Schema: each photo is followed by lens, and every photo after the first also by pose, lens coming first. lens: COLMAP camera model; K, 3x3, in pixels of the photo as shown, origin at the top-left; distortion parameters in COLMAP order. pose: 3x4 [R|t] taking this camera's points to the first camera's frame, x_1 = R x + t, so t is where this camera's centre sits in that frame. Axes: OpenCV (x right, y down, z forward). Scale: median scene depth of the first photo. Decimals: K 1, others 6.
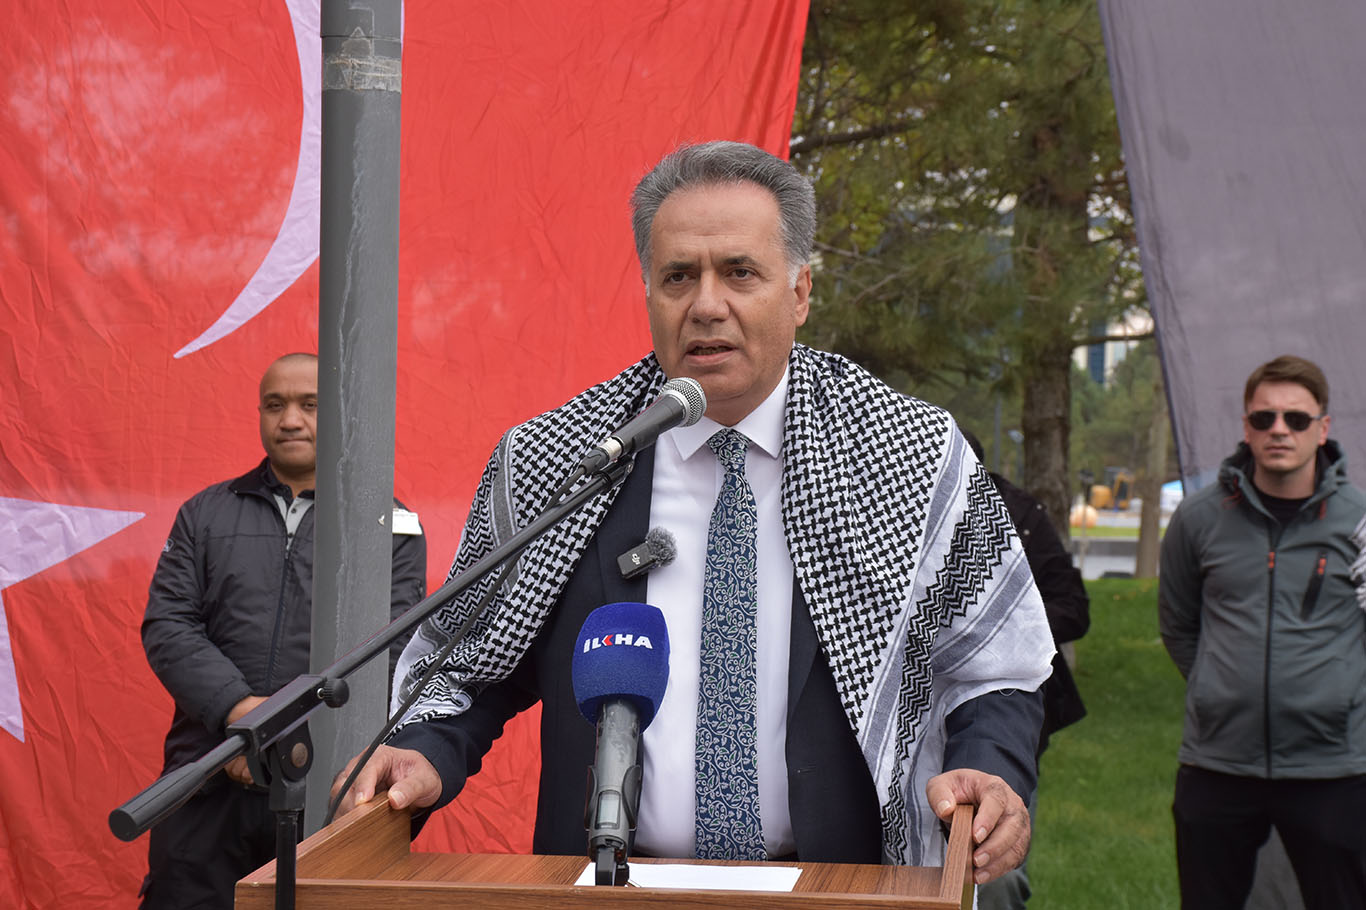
lens RADIAL K [[3023.5, 0, 700.1], [0, 3023.5, 529.6], [0, 0, 1]] dist [0.221577, 0.000000]
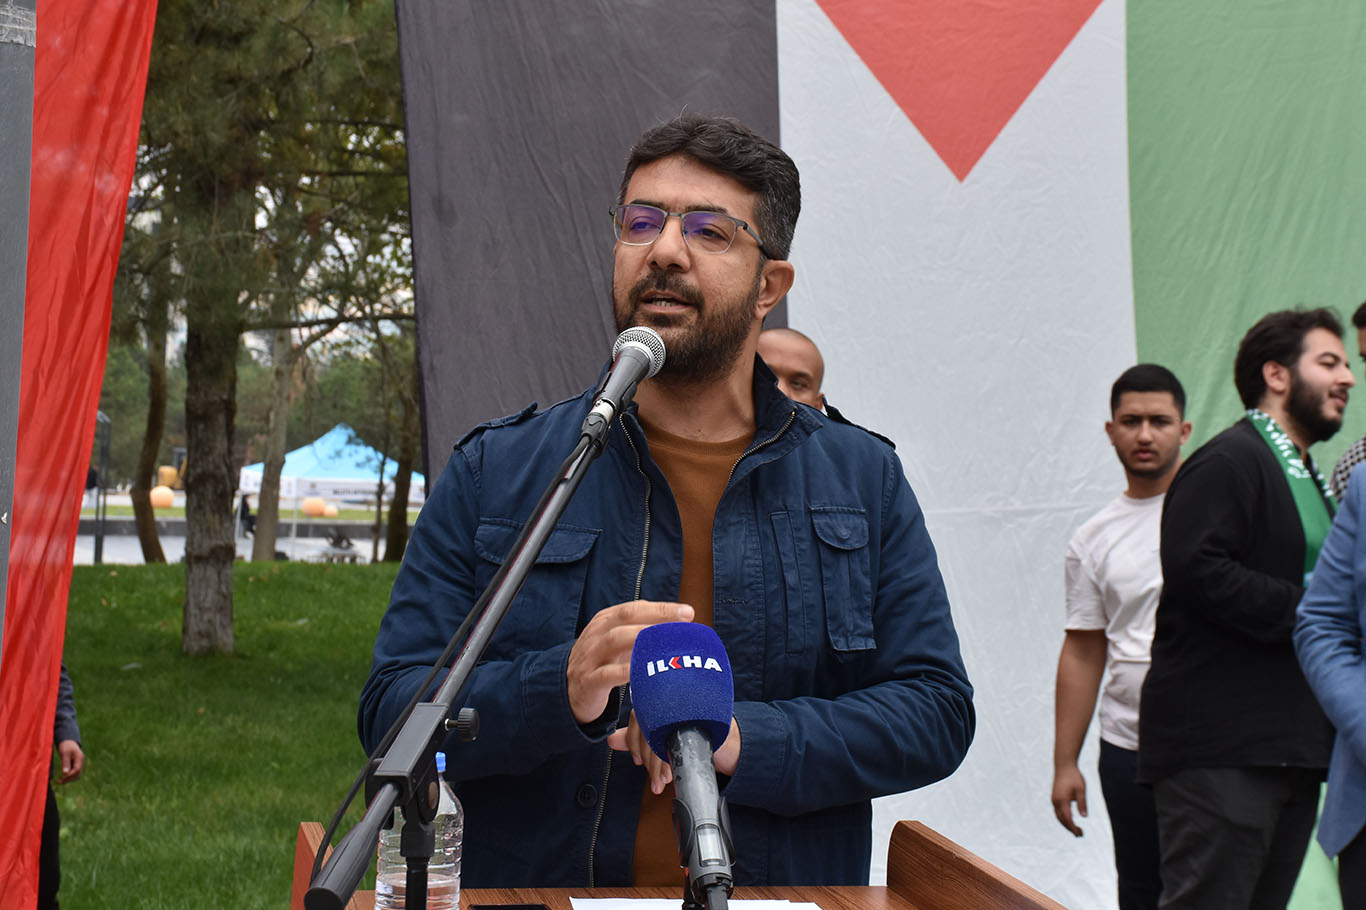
lens RADIAL K [[2872.1, 0, 680.4], [0, 2872.1, 456.5], [0, 0, 1]] dist [0.095740, 0.000000]
pose [[0.890831, 0.006054, 0.454295, -0.194963], [-0.000311, 0.999919, -0.012714, -0.007182], [-0.454335, 0.011185, 0.890761, 0.092921]]
